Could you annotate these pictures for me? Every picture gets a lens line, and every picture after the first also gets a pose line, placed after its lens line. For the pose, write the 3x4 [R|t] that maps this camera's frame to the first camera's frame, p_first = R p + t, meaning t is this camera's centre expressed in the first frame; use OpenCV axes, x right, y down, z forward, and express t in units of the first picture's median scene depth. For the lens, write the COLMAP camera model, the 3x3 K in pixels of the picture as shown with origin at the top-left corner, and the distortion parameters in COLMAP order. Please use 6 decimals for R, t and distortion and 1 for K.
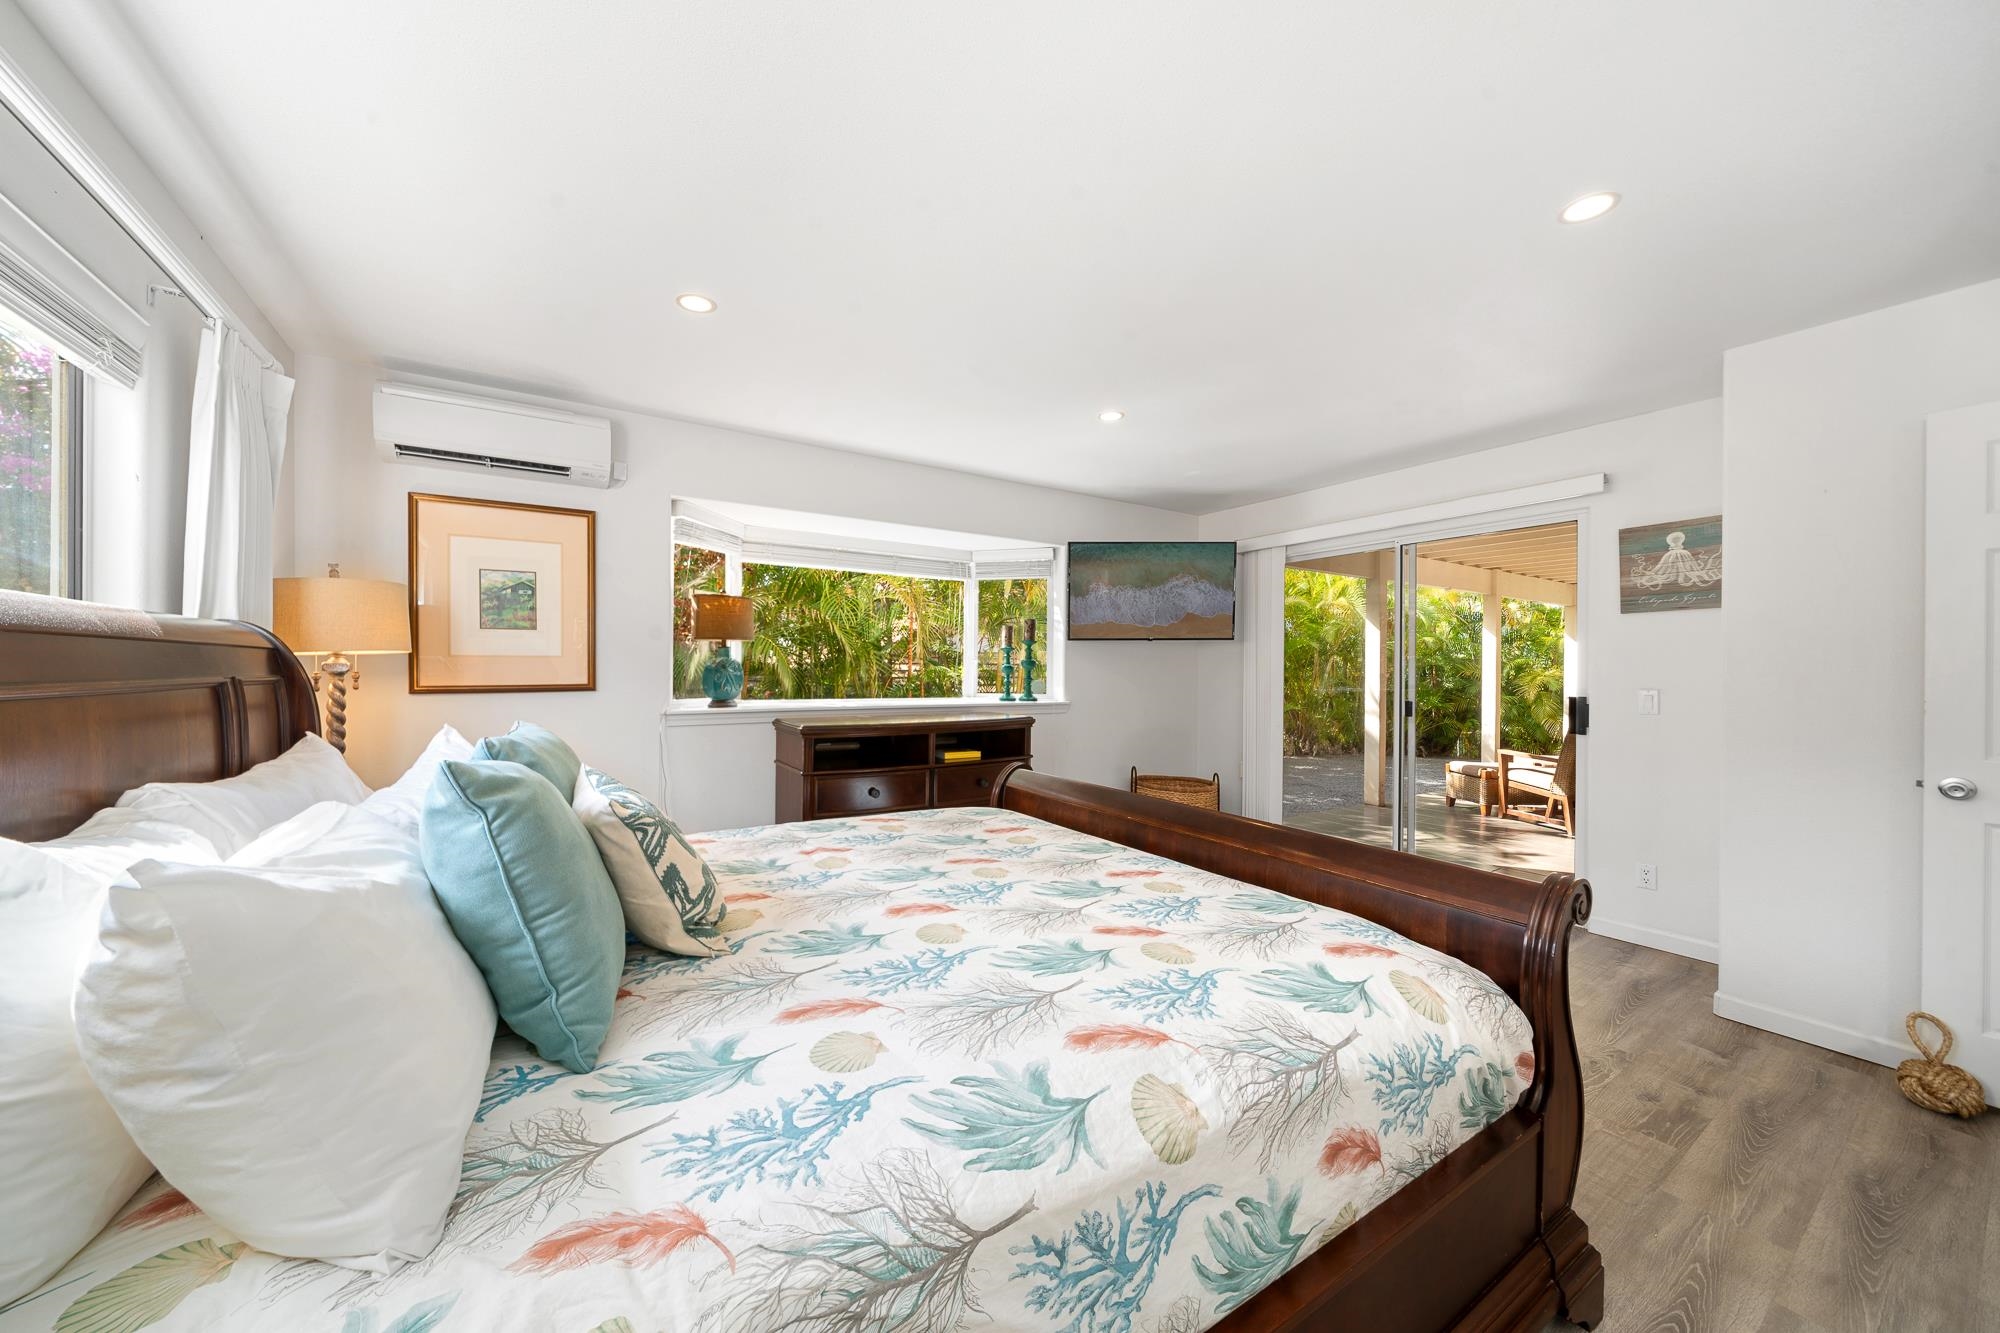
lens RADIAL K [[683.2, 0, 987.7], [0, 683.2, 667.4], [0, 0, 1]] dist [-0.000825, -0.000064]
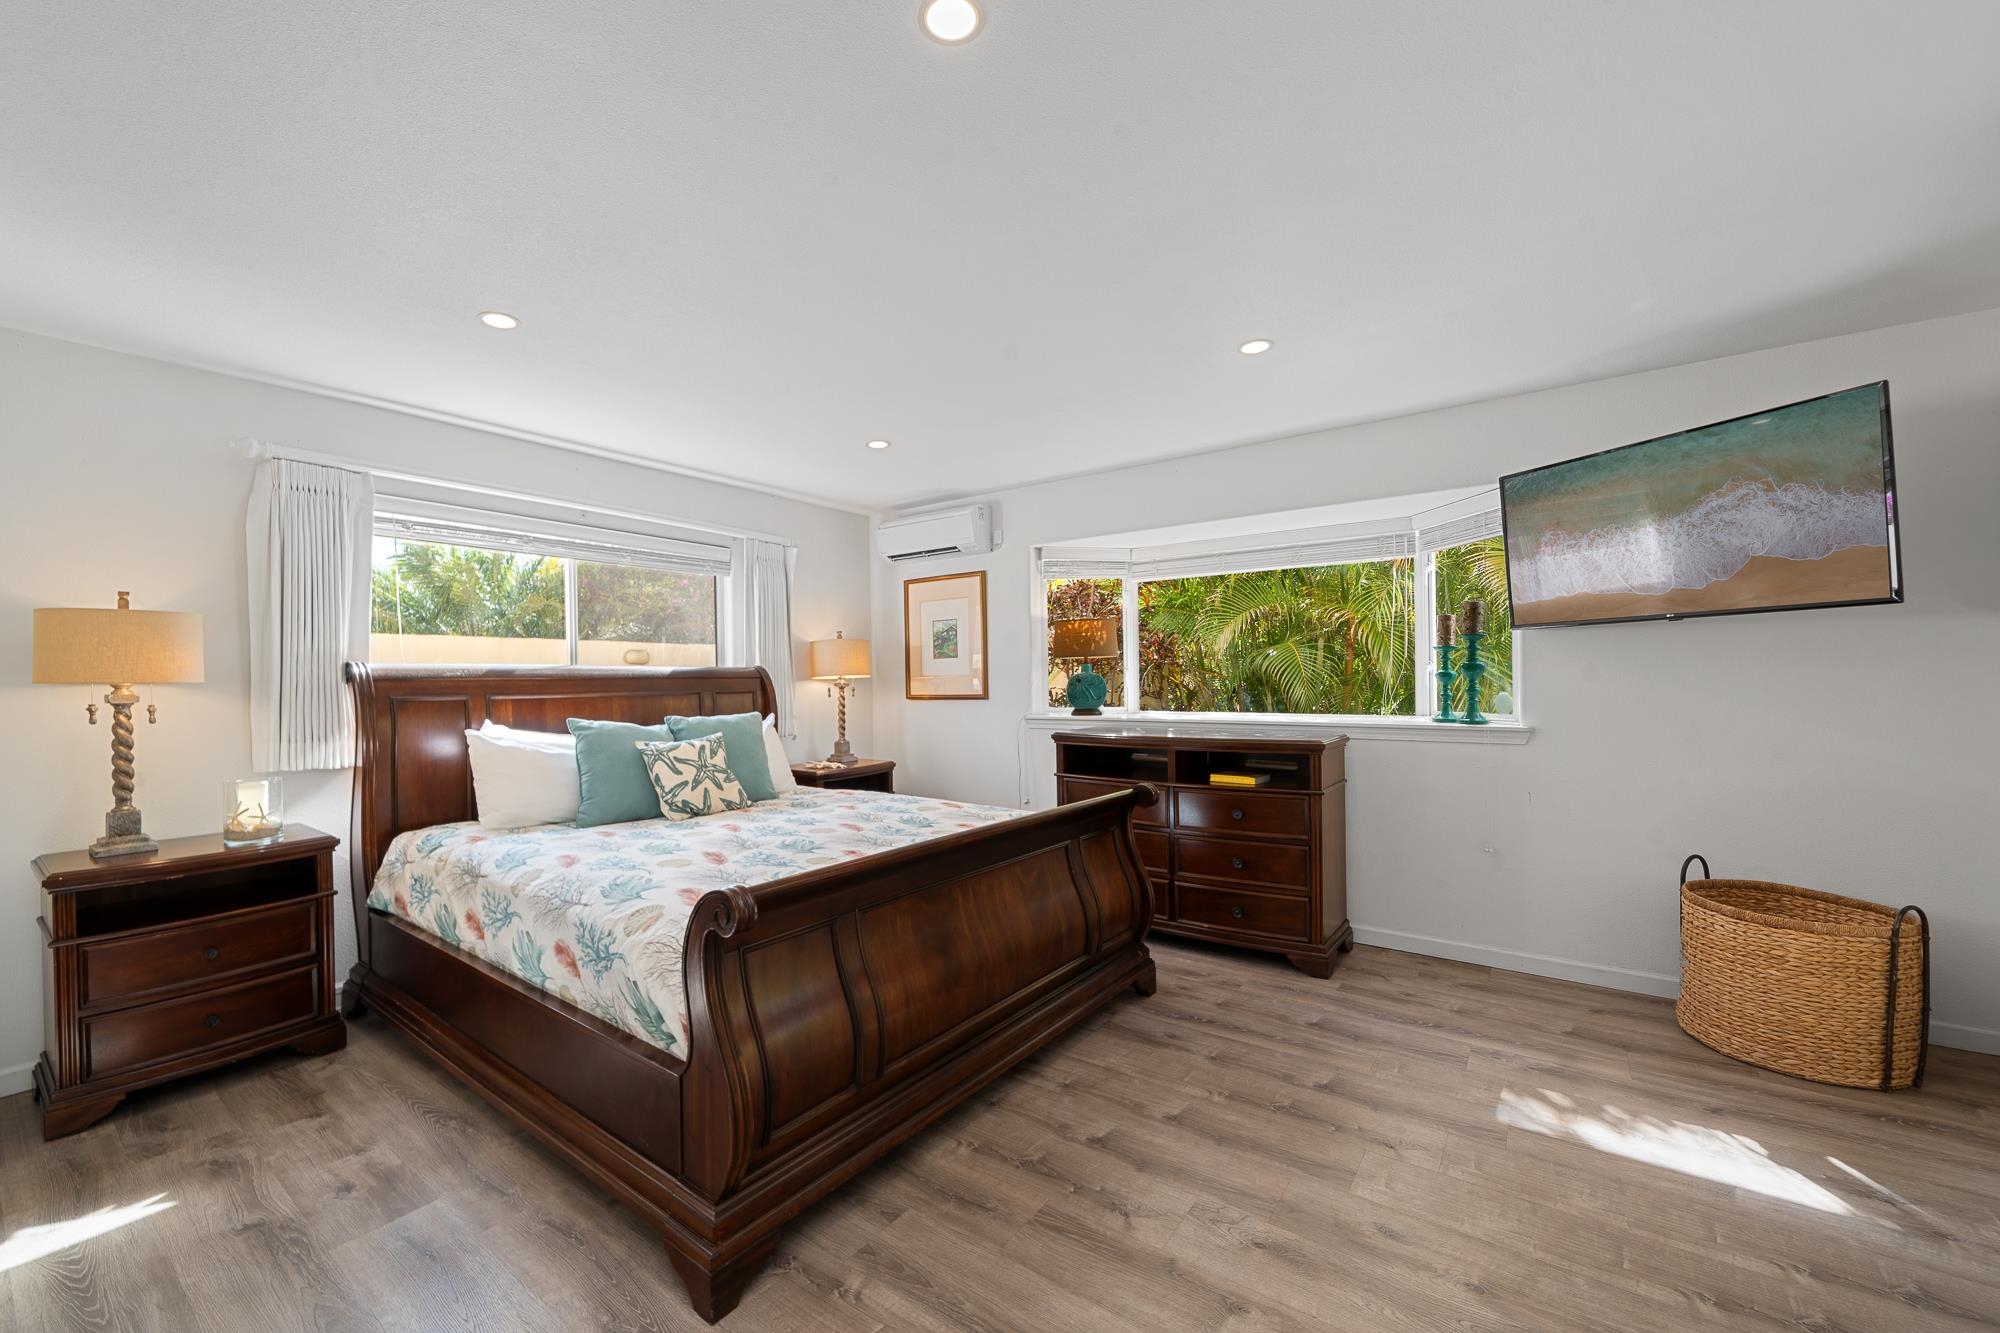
lens RADIAL K [[801.4, 0, 991.6], [0, 801.4, 678.6], [0, 0, 1]] dist [0.001180, 0.000043]
pose [[0.366644, -0.011689, -0.930288, 0.945847], [0.018113, 0.999821, -0.005423, 0.000970], [0.930185, -0.014862, 0.366790, 0.410663]]
